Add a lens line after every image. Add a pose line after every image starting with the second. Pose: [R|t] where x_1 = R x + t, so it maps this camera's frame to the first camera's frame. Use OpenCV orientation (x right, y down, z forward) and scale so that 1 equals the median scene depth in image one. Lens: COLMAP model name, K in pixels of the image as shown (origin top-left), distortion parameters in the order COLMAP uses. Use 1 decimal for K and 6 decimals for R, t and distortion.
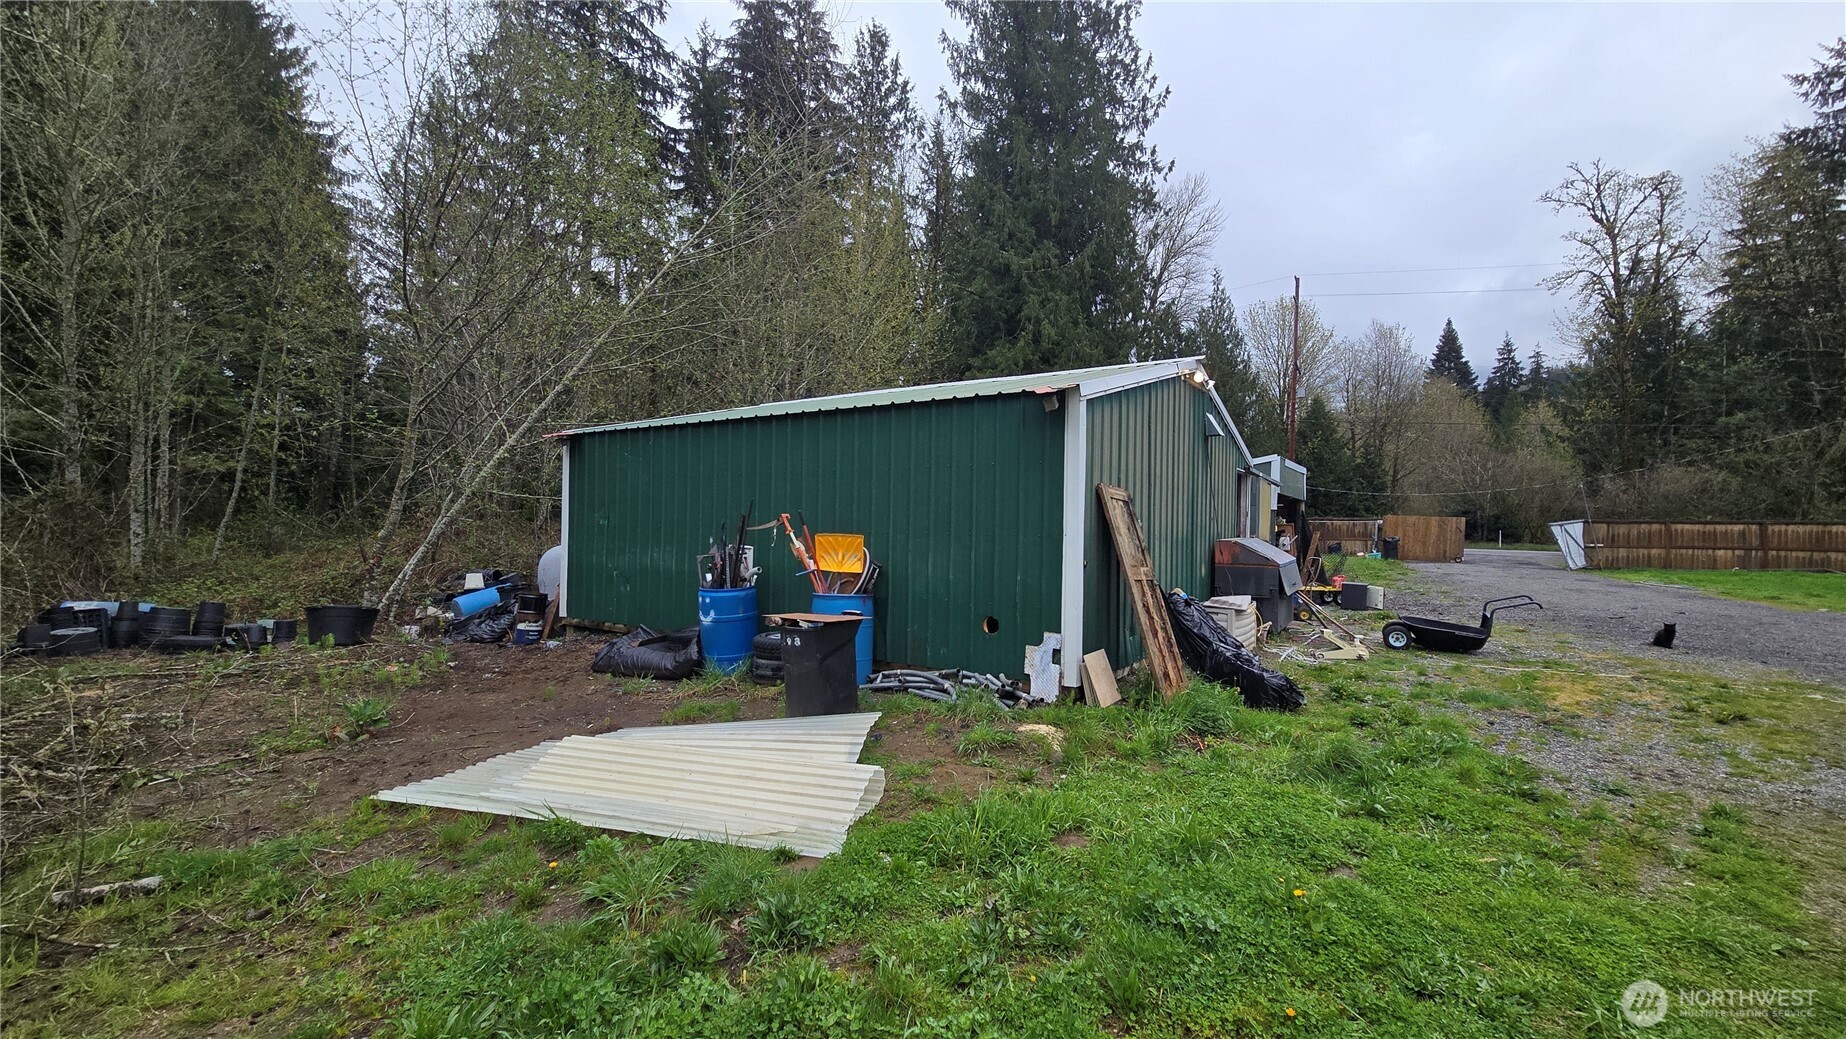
lens RADIAL K [[757.9, 0, 924.6], [0, 757.9, 530.3], [0, 0, 1]] dist [0.001861, -0.000219]
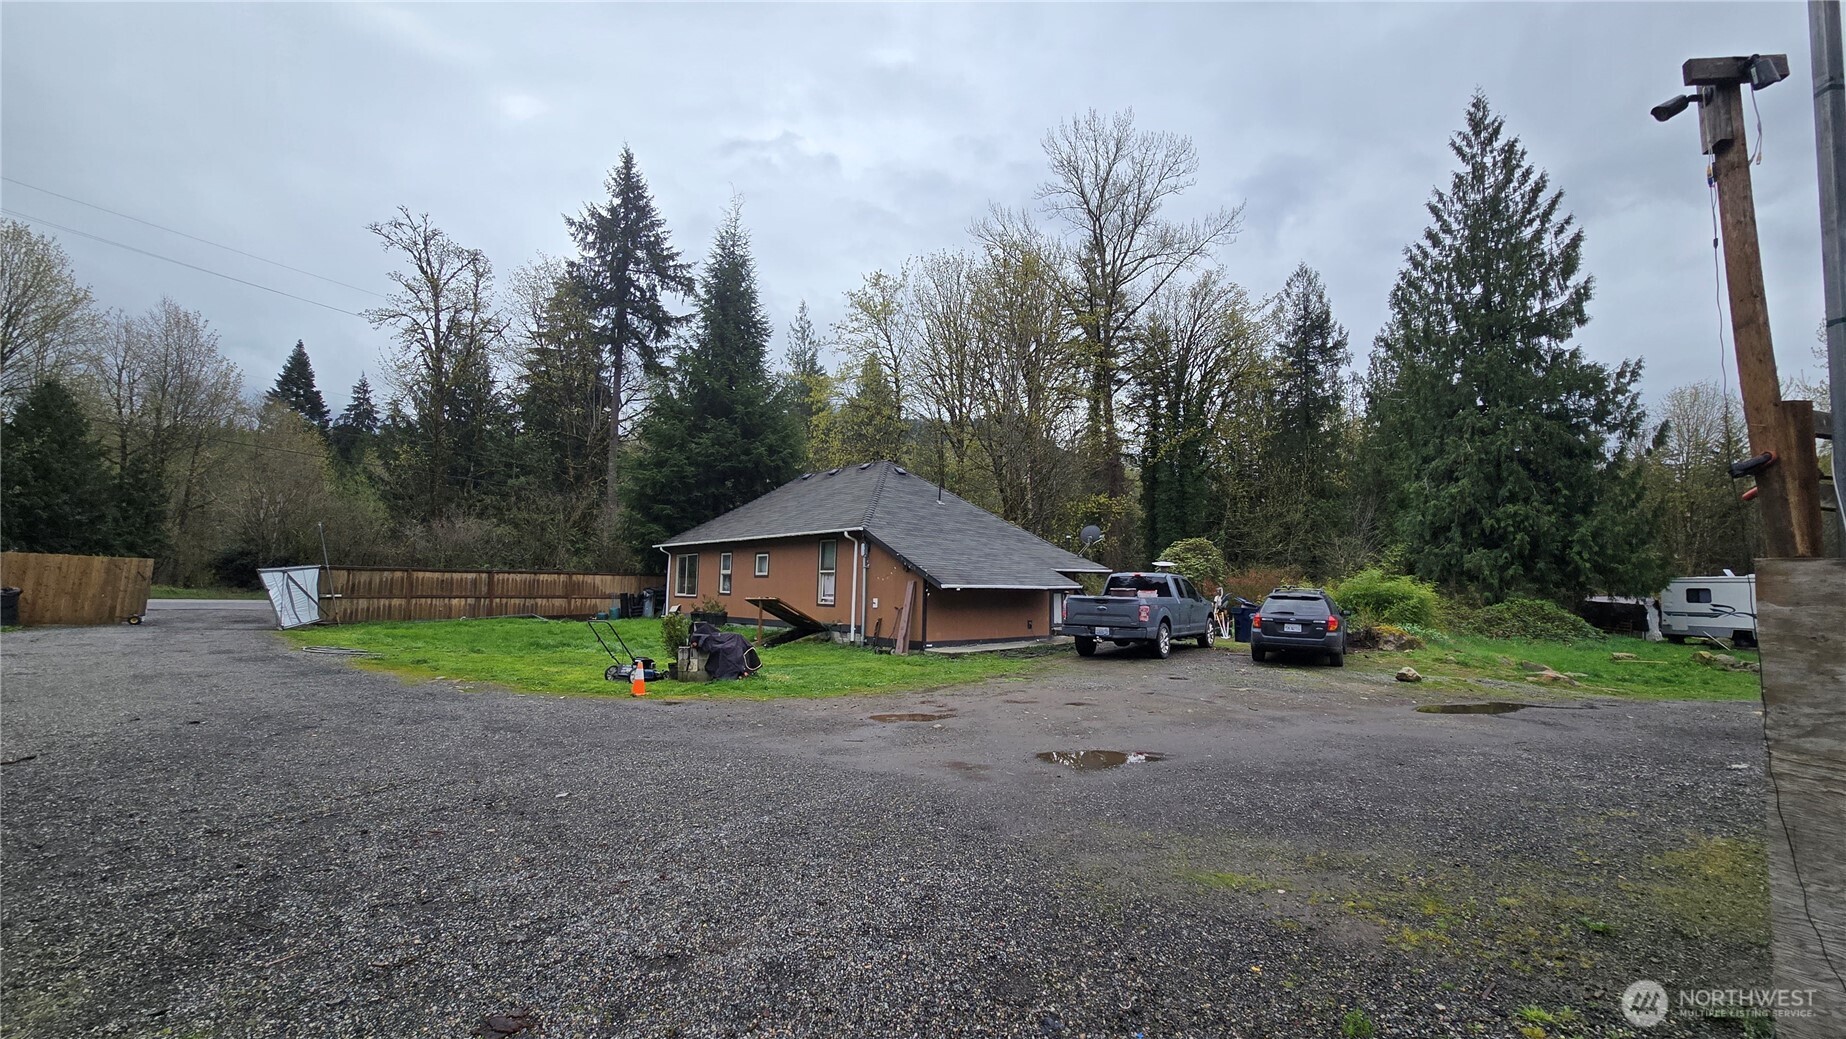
lens RADIAL K [[756.4, 0, 929.8], [0, 756.4, 528.8], [0, 0, 1]] dist [-0.000005, -0.000106]
pose [[0.287706, 0.065519, 0.955475, 0.149622], [-0.006367, 0.997766, -0.066501, -0.001640], [-0.957697, 0.013049, 0.287481, 0.068488]]
